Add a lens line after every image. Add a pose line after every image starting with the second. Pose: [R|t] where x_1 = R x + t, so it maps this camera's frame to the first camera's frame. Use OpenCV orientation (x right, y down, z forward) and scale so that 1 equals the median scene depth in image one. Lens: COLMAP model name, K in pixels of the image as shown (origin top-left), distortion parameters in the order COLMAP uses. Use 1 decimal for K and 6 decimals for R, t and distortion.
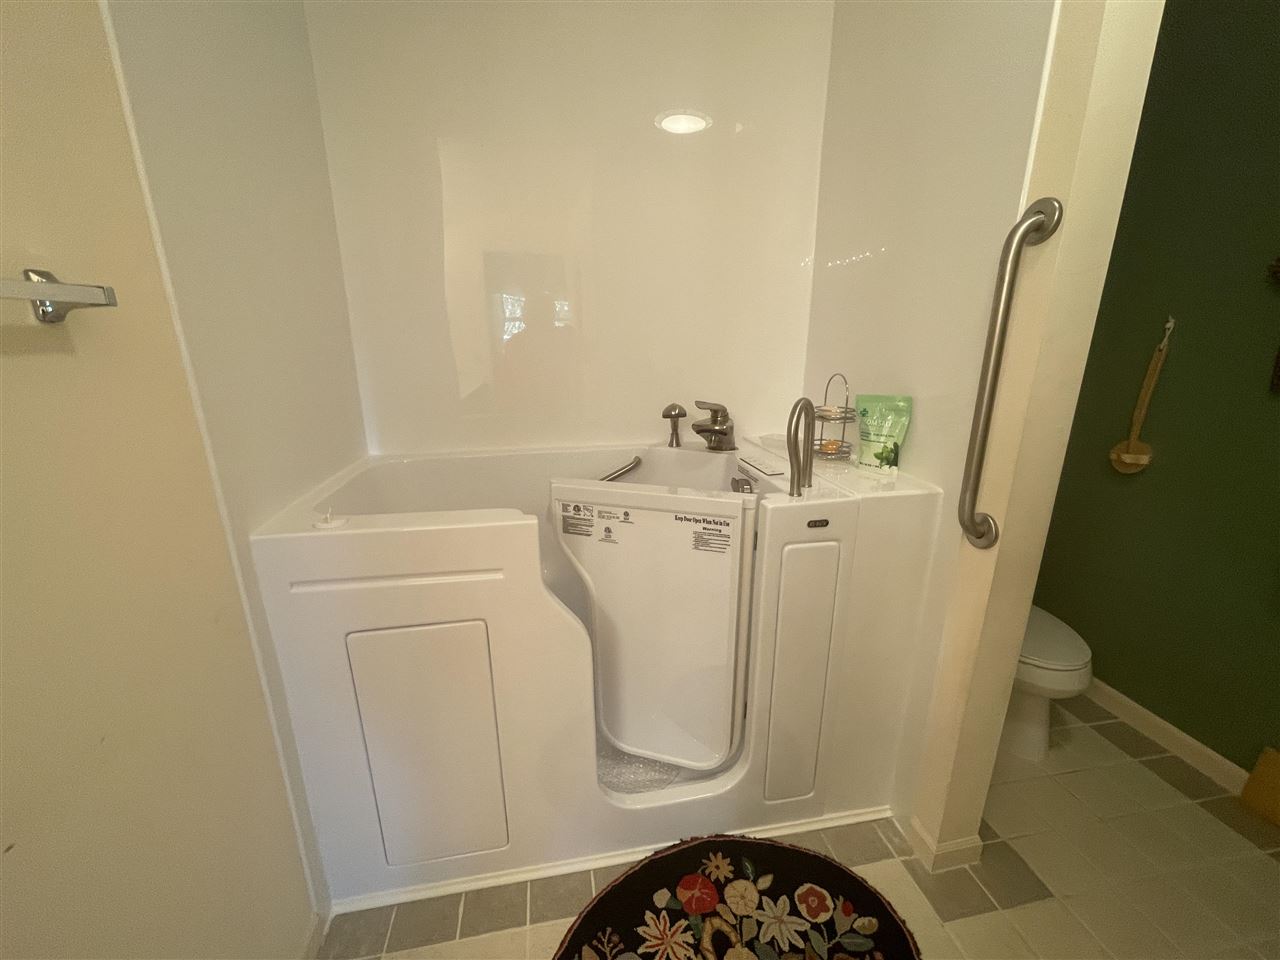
lens RADIAL K [[511.2, 0, 634.4], [0, 511.2, 476.9], [0, 0, 1]] dist [-0.004361, -0.000011]
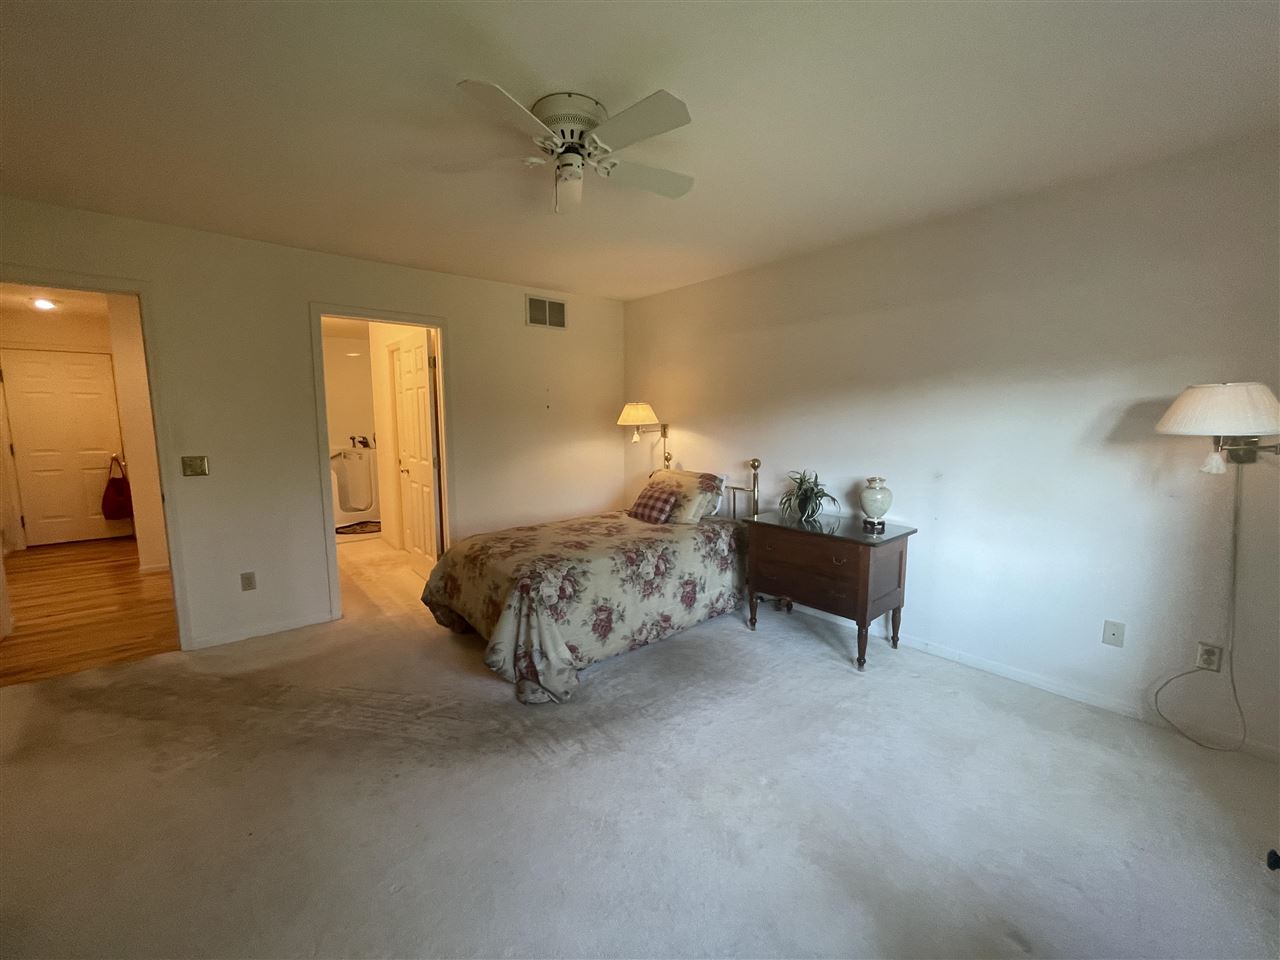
lens RADIAL K [[511.2, 0, 636.0], [0, 511.2, 476.0], [0, 0, 1]] dist [-0.004361, -0.000011]
pose [[0.866178, -0.047925, 0.497432, -0.012077], [0.131119, 0.982313, -0.133677, 1.082784], [-0.482227, 0.181011, 0.857142, -3.815196]]
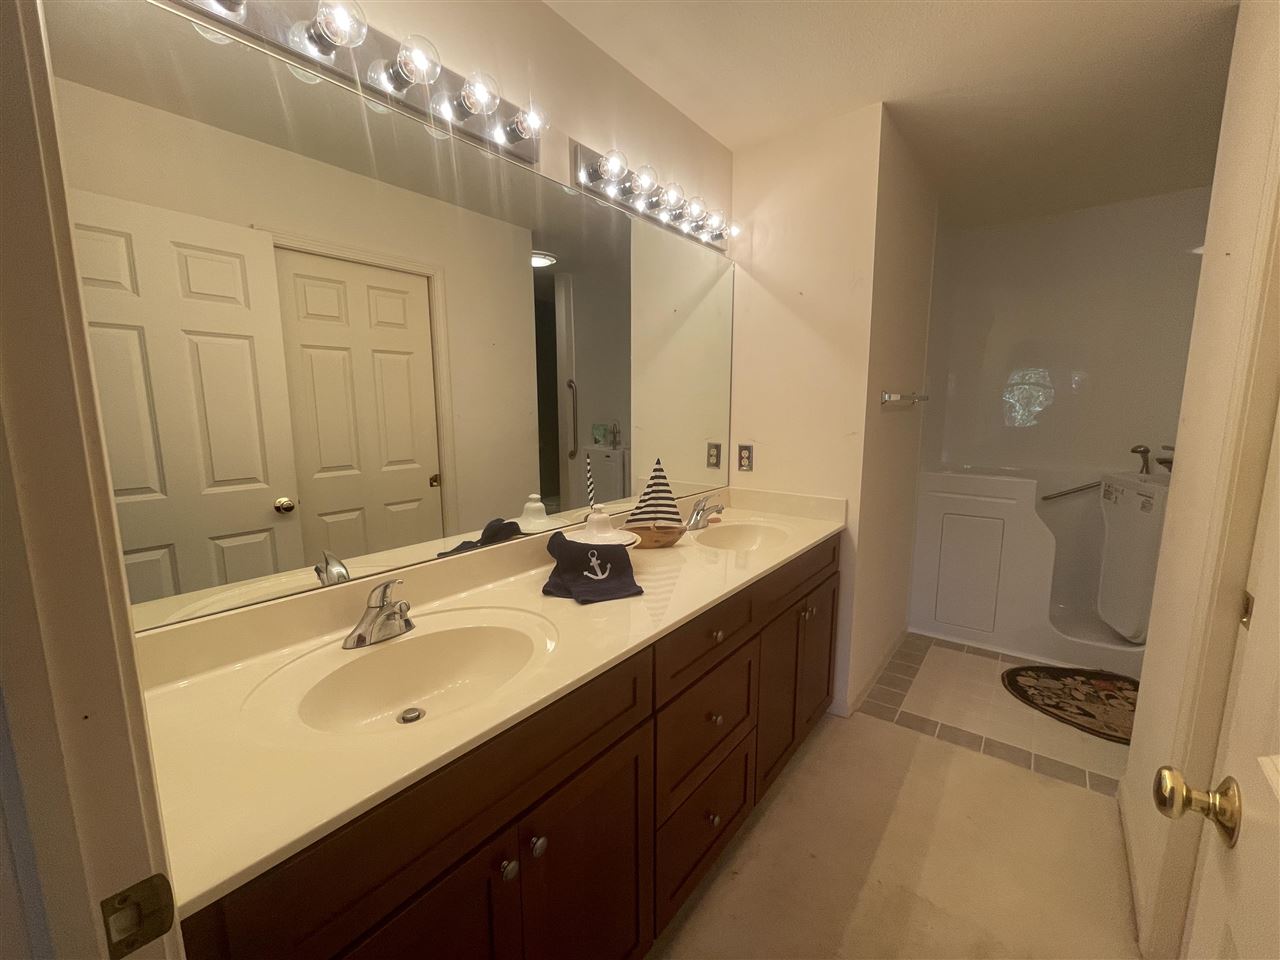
lens RADIAL K [[511.2, 0, 638.1], [0, 511.2, 477.5], [0, 0, 1]] dist [-0.004361, -0.000011]
pose [[0.643087, 0.102600, -0.758889, 0.295169], [-0.205065, 0.977865, -0.041569, 0.384215], [0.737826, 0.182354, 0.649892, -1.361607]]
